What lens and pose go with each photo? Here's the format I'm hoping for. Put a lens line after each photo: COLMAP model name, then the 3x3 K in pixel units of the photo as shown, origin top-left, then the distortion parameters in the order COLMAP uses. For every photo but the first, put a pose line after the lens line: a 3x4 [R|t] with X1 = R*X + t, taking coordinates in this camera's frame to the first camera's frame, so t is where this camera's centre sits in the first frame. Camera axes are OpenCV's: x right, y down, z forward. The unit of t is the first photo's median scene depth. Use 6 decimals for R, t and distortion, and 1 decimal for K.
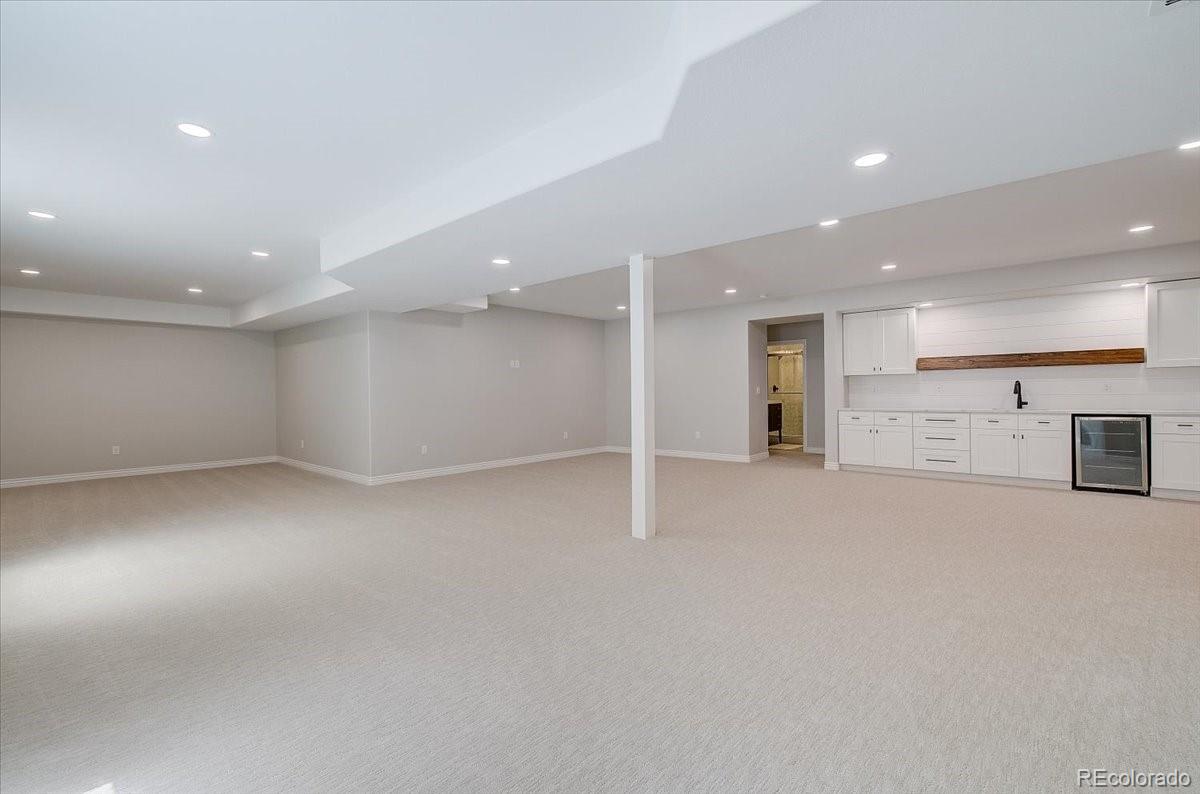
lens RADIAL K [[504.8, 0, 600.3], [0, 504.8, 393.2], [0, 0, 1]] dist [0.003073, -0.000812]
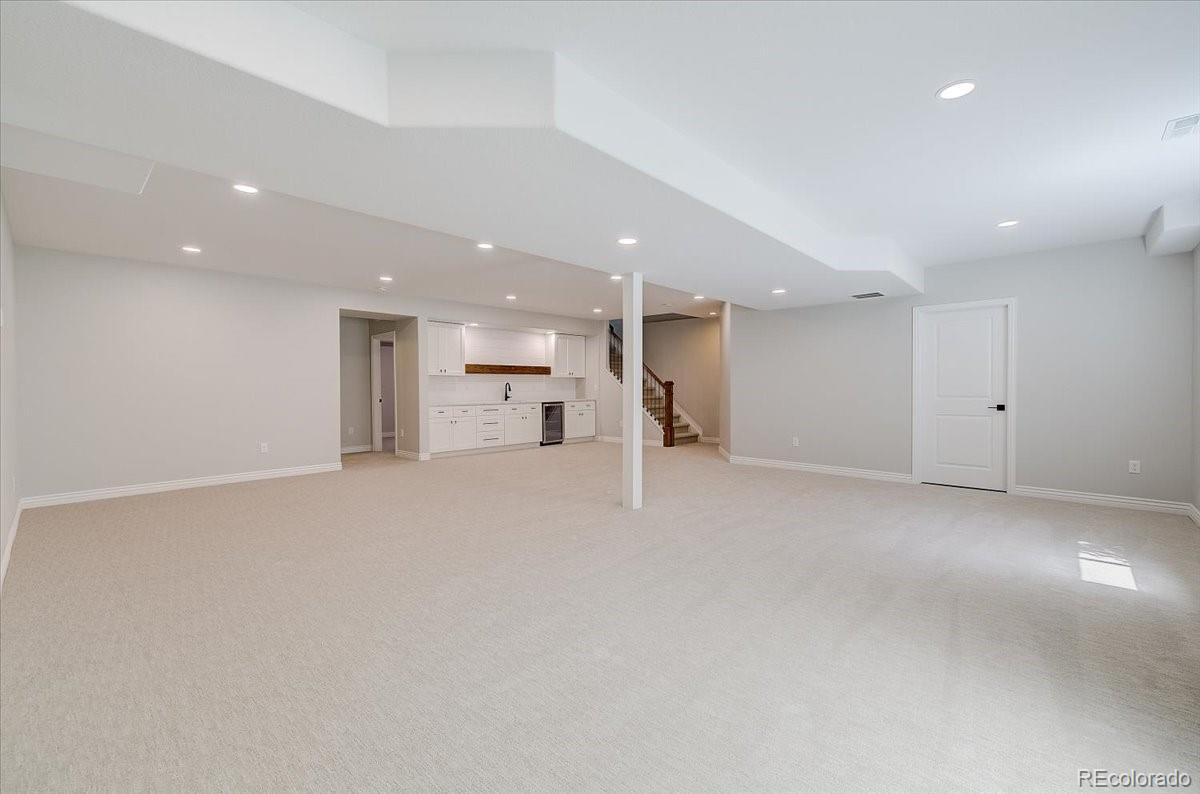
lens RADIAL K [[504.8, 0, 600.4], [0, 504.8, 393.5], [0, 0, 1]] dist [0.003073, -0.000812]
pose [[0.041002, -0.002166, 0.999157, -0.688020], [0.008111, 0.999965, 0.001835, 0.007435], [-0.999126, 0.008029, 0.041018, 0.627076]]
